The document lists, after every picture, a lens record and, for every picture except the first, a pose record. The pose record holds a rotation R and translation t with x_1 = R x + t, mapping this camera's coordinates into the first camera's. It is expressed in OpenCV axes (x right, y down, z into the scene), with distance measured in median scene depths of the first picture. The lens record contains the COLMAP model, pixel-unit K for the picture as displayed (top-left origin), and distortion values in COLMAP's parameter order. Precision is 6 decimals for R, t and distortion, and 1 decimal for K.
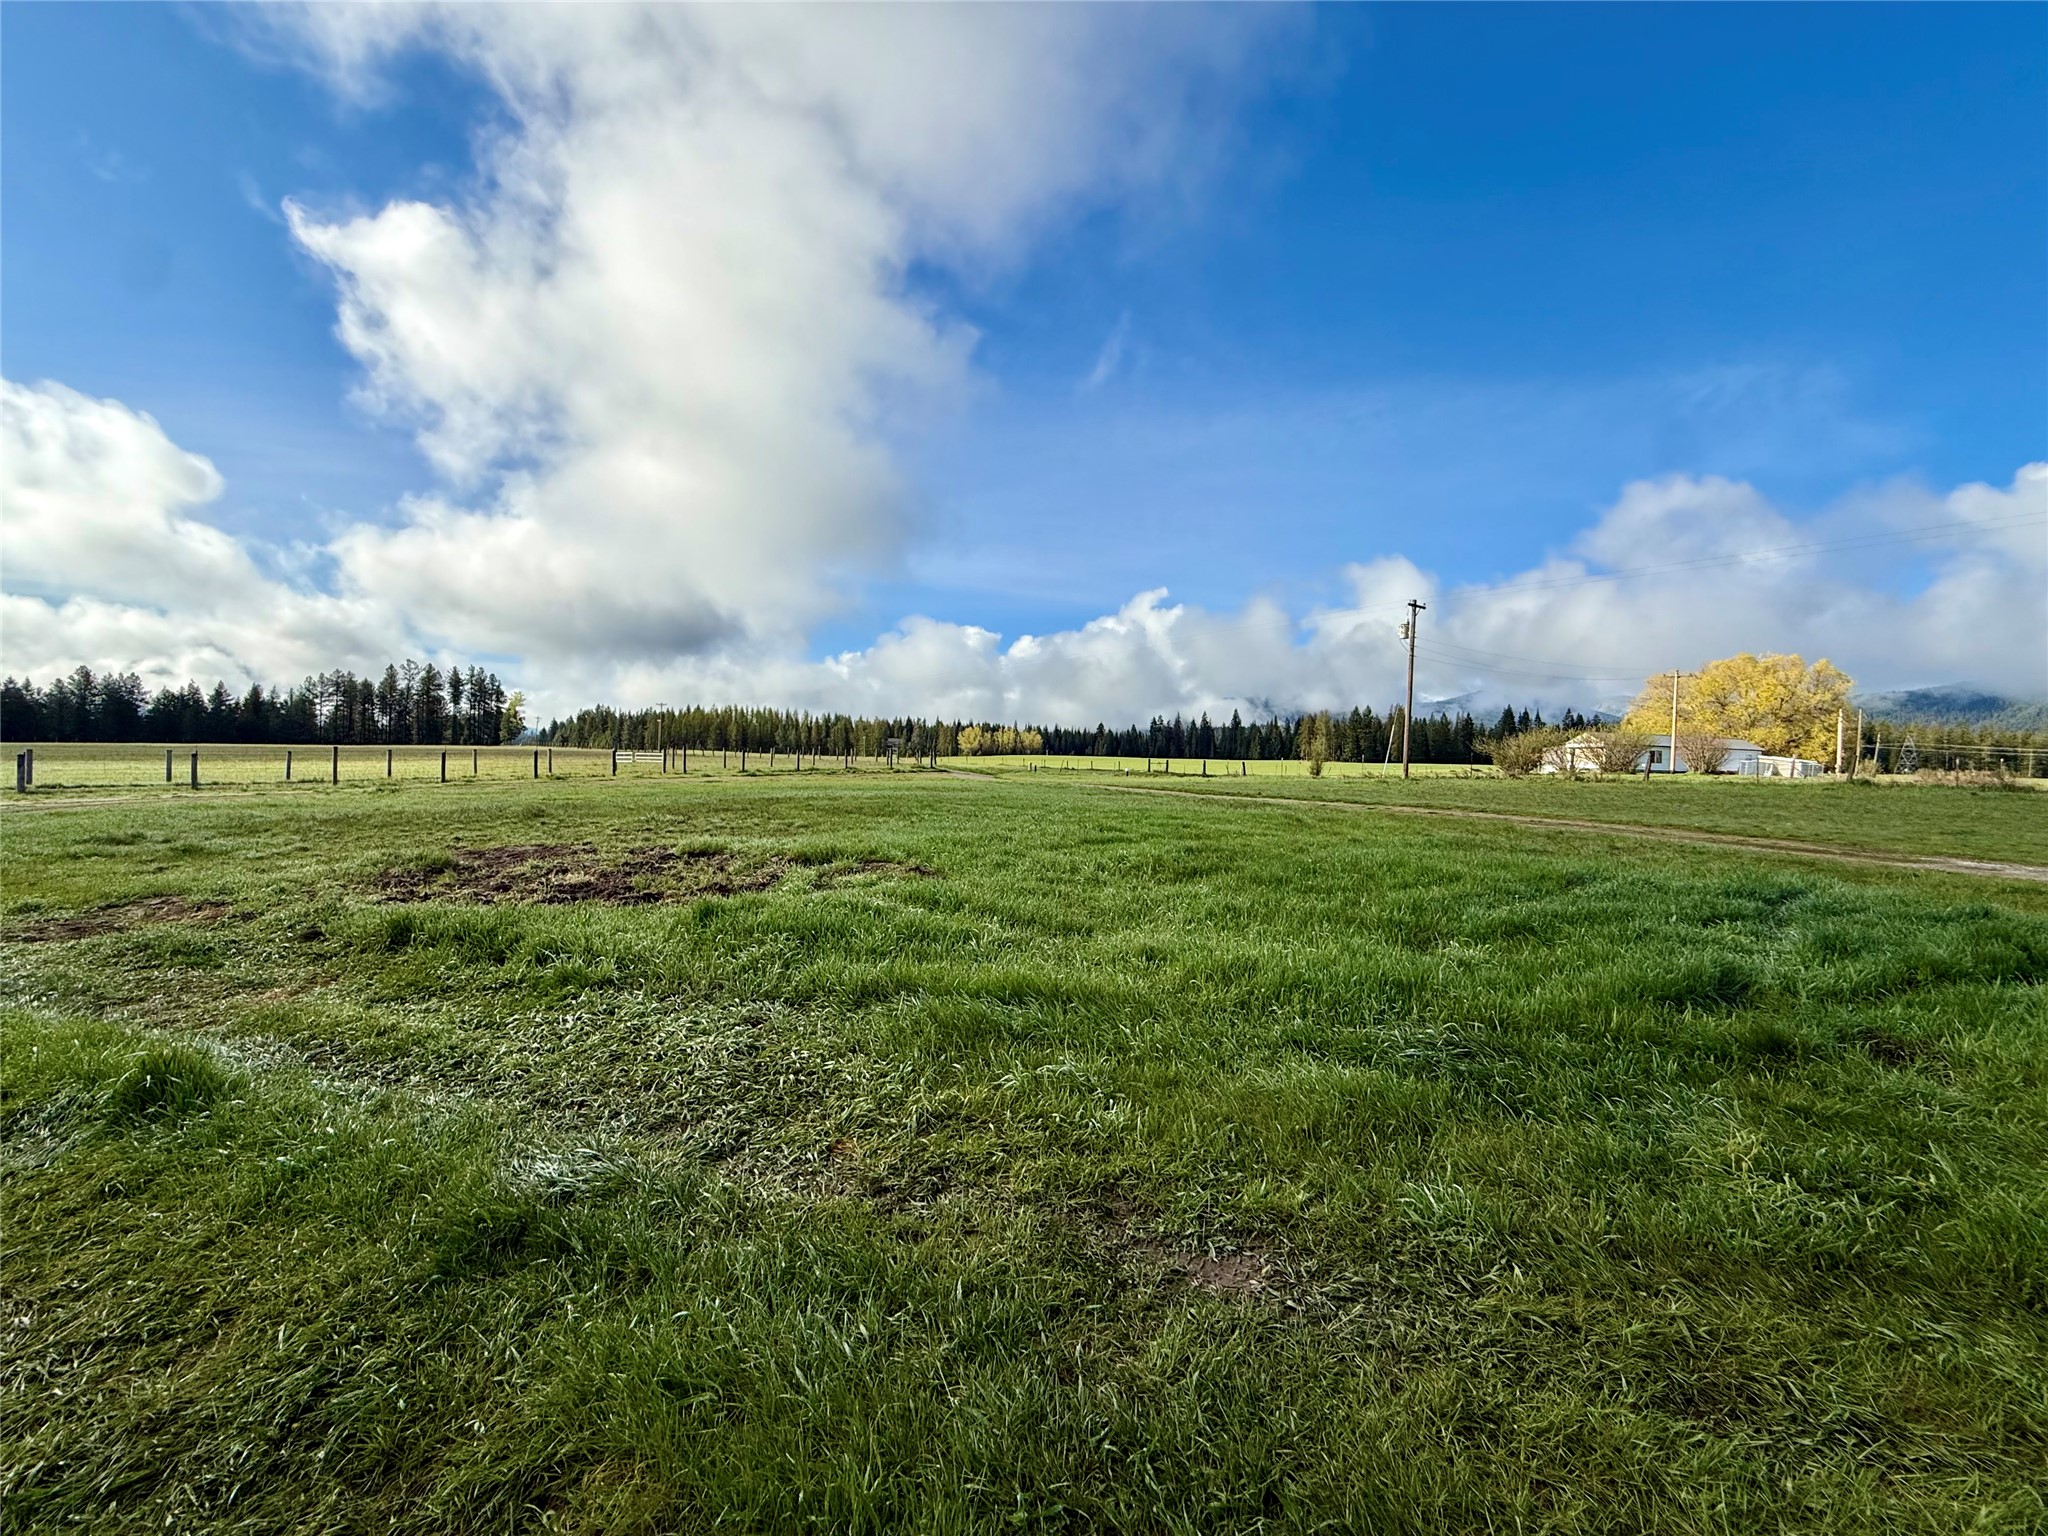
lens RADIAL K [[813.8, 0, 1018.7], [0, 813.8, 764.8], [0, 0, 1]] dist [-0.000239, 0.000342]
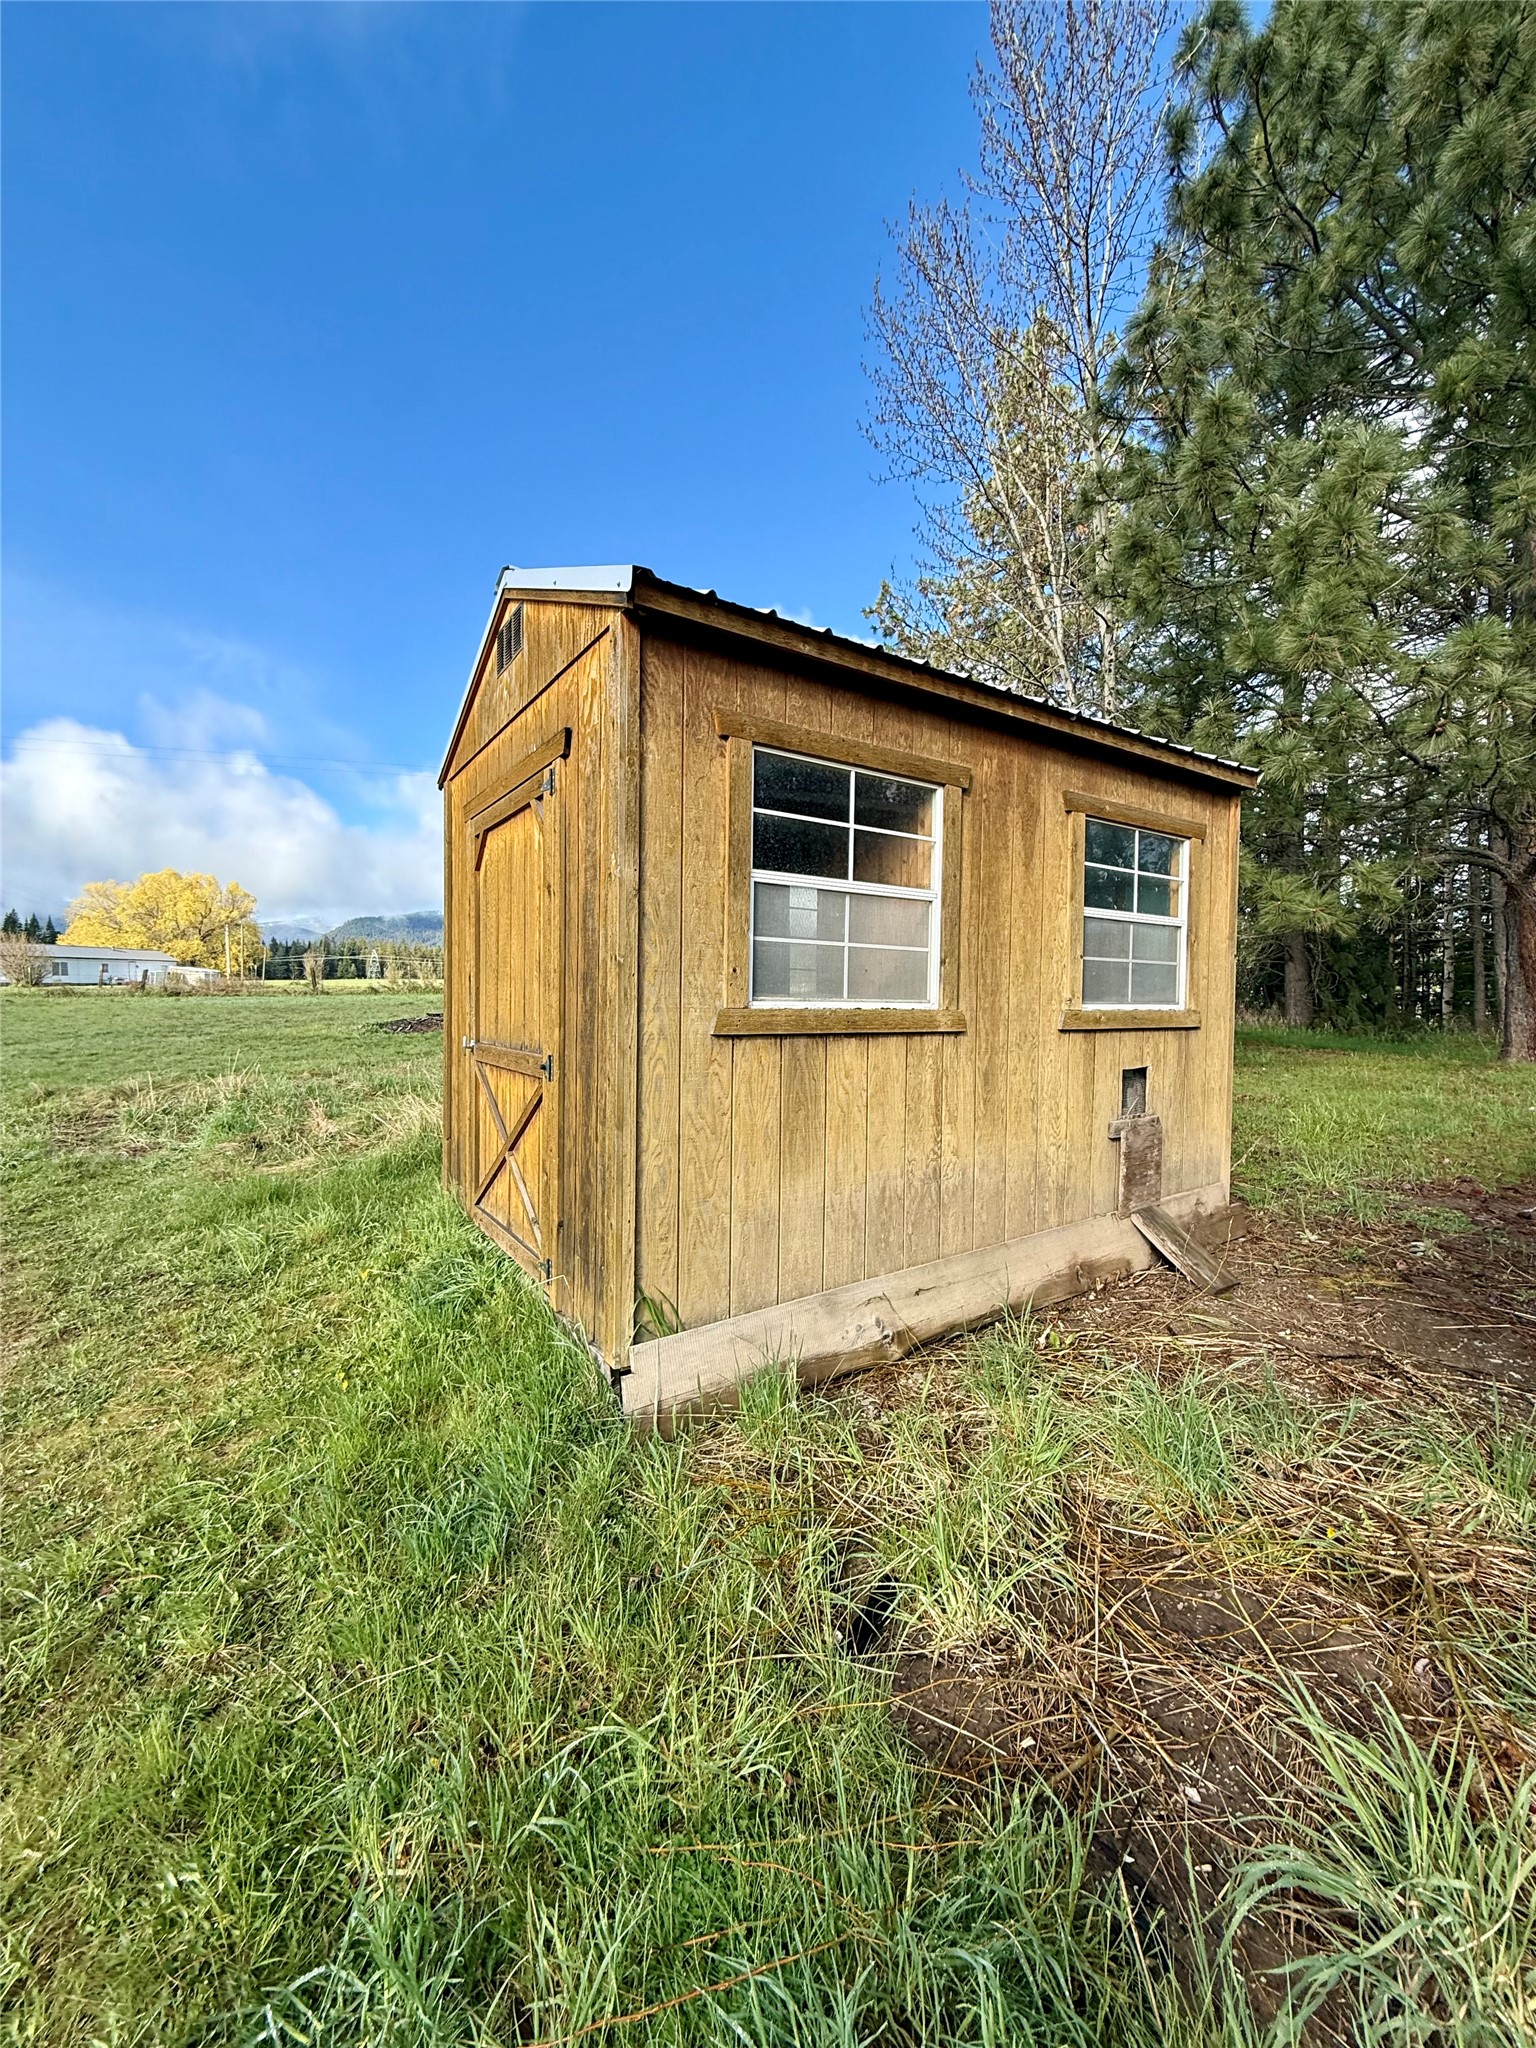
lens RADIAL K [[812.2, 0, 768.0], [0, 812.2, 1024.0], [0, 0, 1]] dist [0.000343, -0.000294]
pose [[0.306861, -0.080620, 0.948334, 0.906078], [0.025193, 0.996745, 0.076584, 0.018283], [-0.951421, 0.000391, 0.307893, -0.482180]]
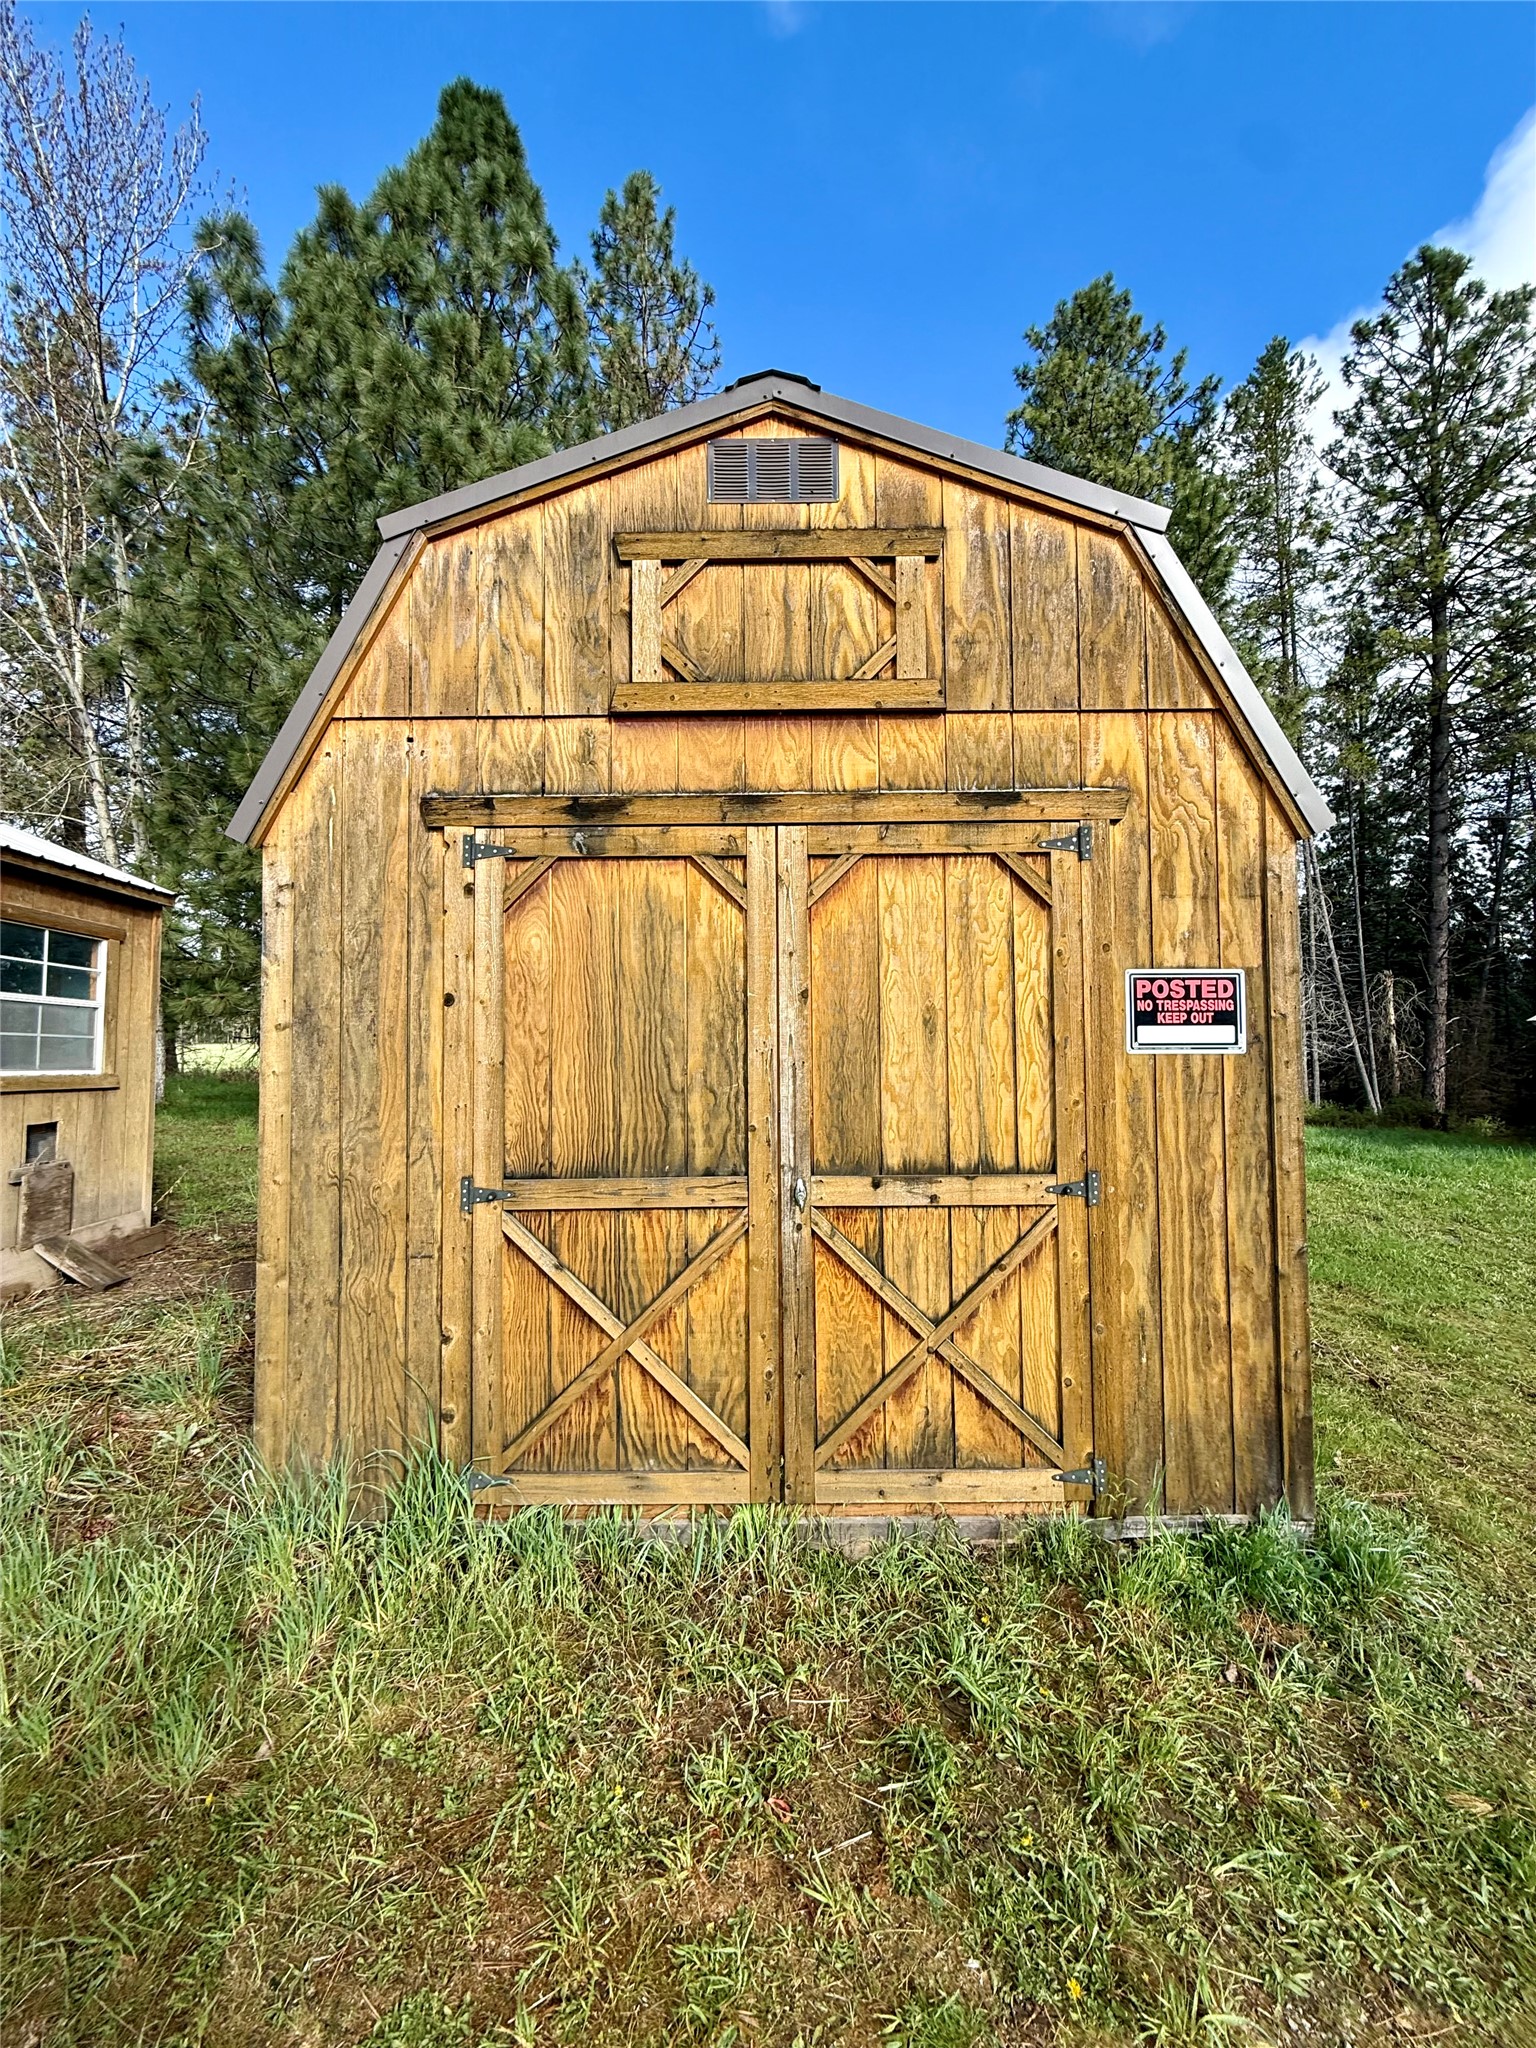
lens RADIAL K [[814.9, 0, 770.6], [0, 814.9, 1016.0], [0, 0, 1]] dist [0.001183, 0.000559]
pose [[-0.644383, -0.005109, 0.764686, 0.737250], [-0.011043, 0.999936, -0.002625, 0.009986], [-0.764623, -0.010136, -0.644398, -0.533296]]
